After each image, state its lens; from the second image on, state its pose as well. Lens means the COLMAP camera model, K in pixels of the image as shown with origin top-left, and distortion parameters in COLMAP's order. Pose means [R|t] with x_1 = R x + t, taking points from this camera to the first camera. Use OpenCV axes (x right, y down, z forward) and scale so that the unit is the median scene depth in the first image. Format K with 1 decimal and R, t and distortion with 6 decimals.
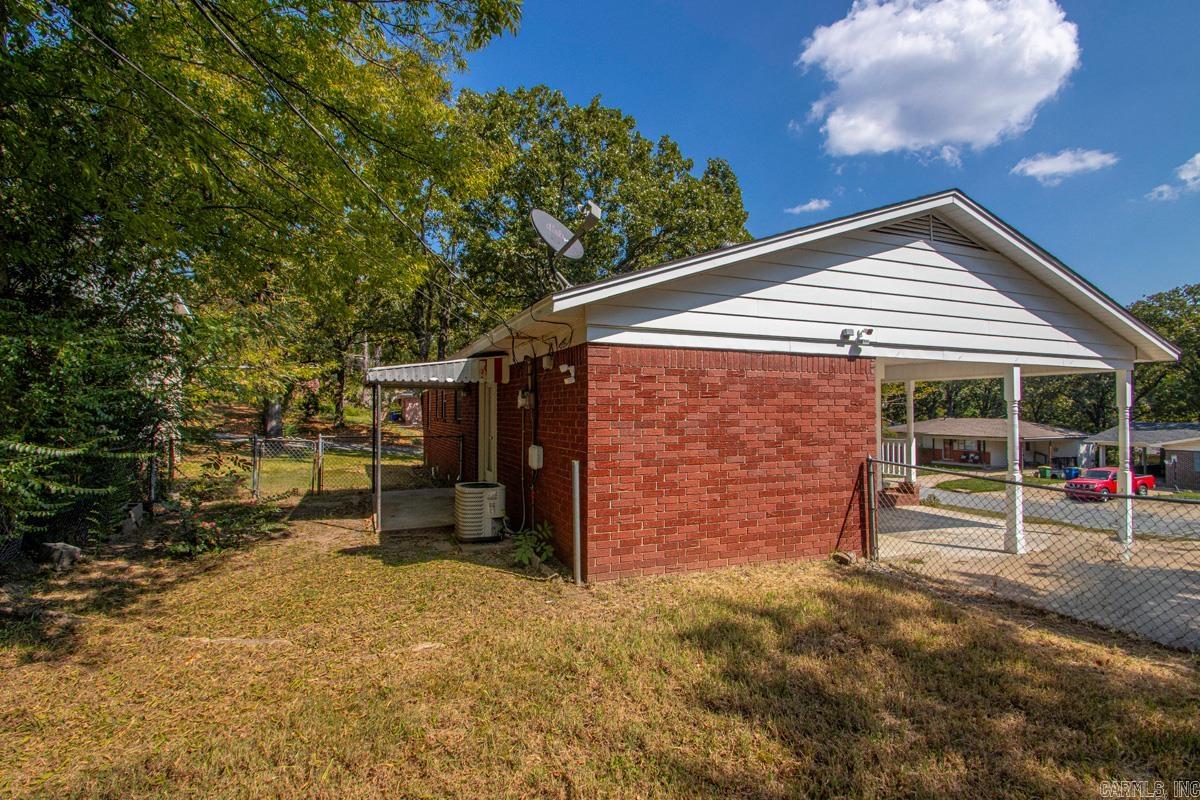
lens RADIAL K [[581.8, 0, 598.4], [0, 581.8, 416.4], [0, 0, 1]] dist [0.001854, -0.000386]
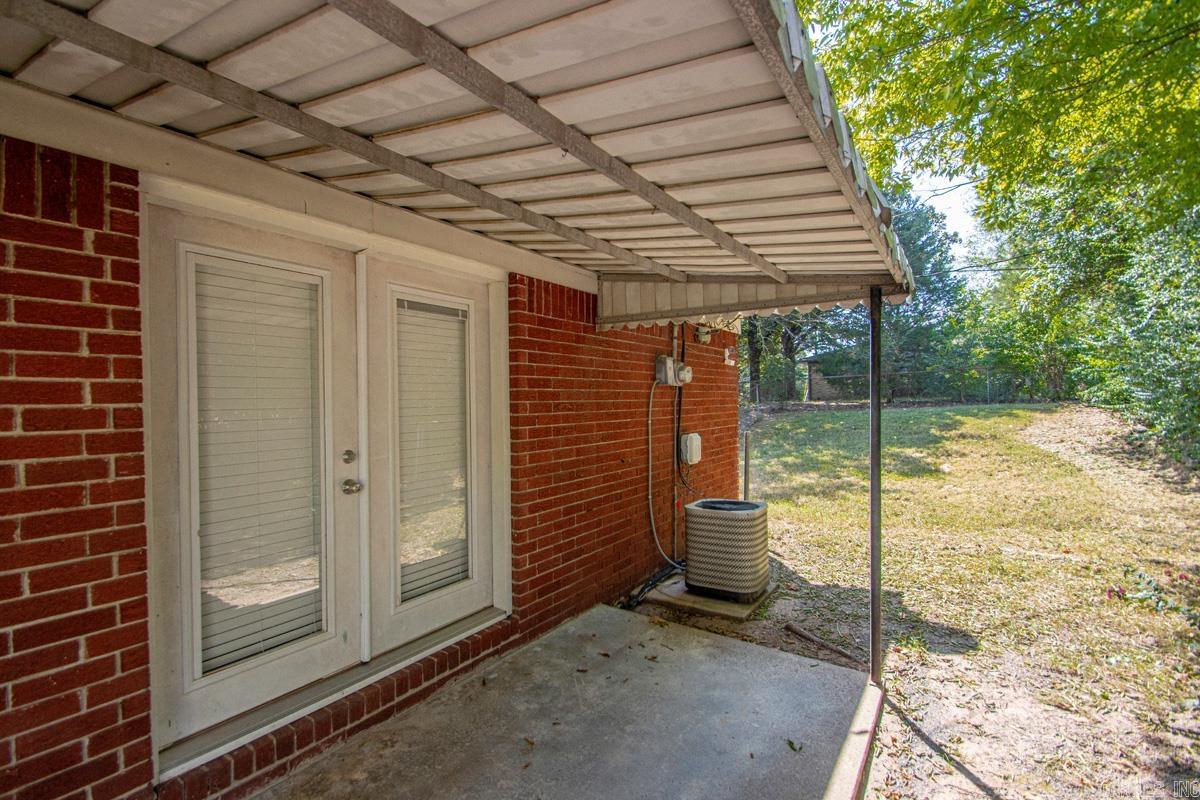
lens RADIAL K [[550.5, 0, 600.0], [0, 550.5, 400.0], [0, 0, 1]] dist [0.001291, 0.000024]
pose [[-0.562400, -0.006637, 0.826838, -0.149065], [0.010224, 0.999836, 0.014979, -0.001576], [-0.826802, 0.016878, -0.562240, 0.348294]]
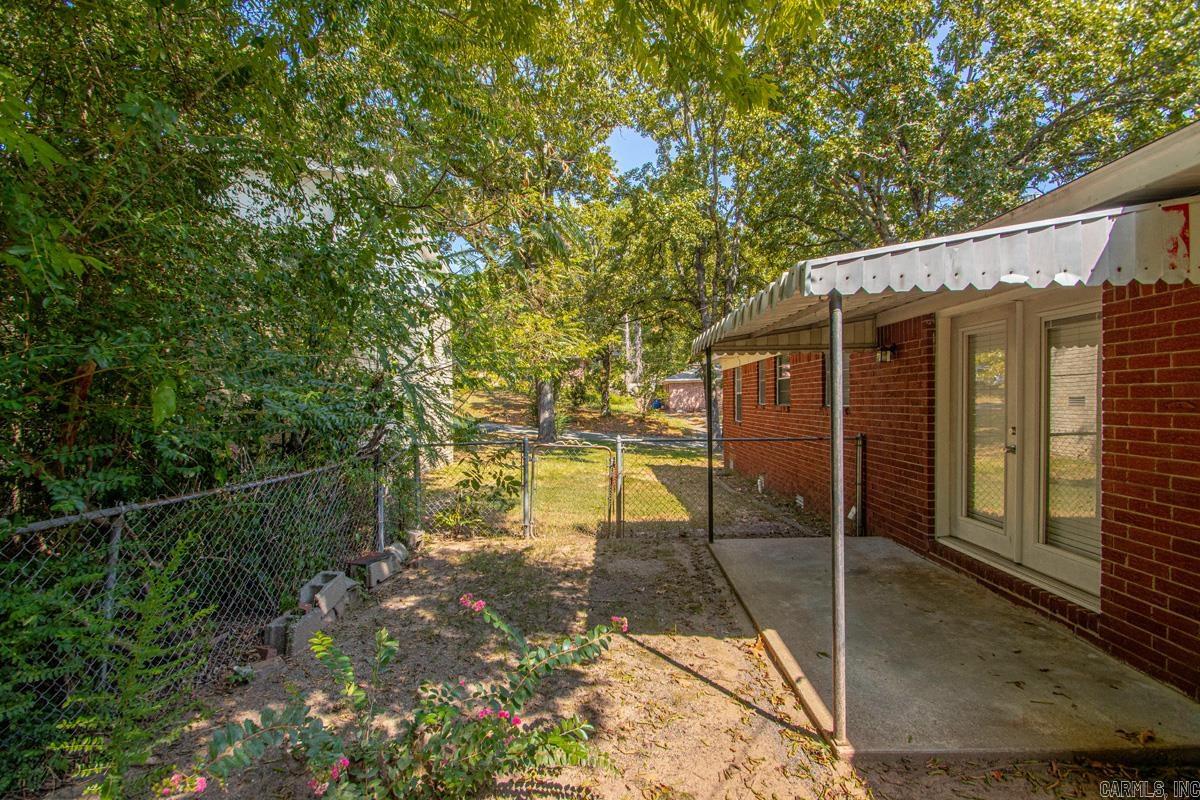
lens RADIAL K [[581.8, 0, 598.4], [0, 581.8, 416.4], [0, 0, 1]] dist [0.001854, -0.000386]
pose [[0.914853, -0.010791, -0.403643, -0.094283], [0.020255, 0.999611, 0.019186, -0.000409], [0.403279, -0.025729, 0.914715, 0.163835]]
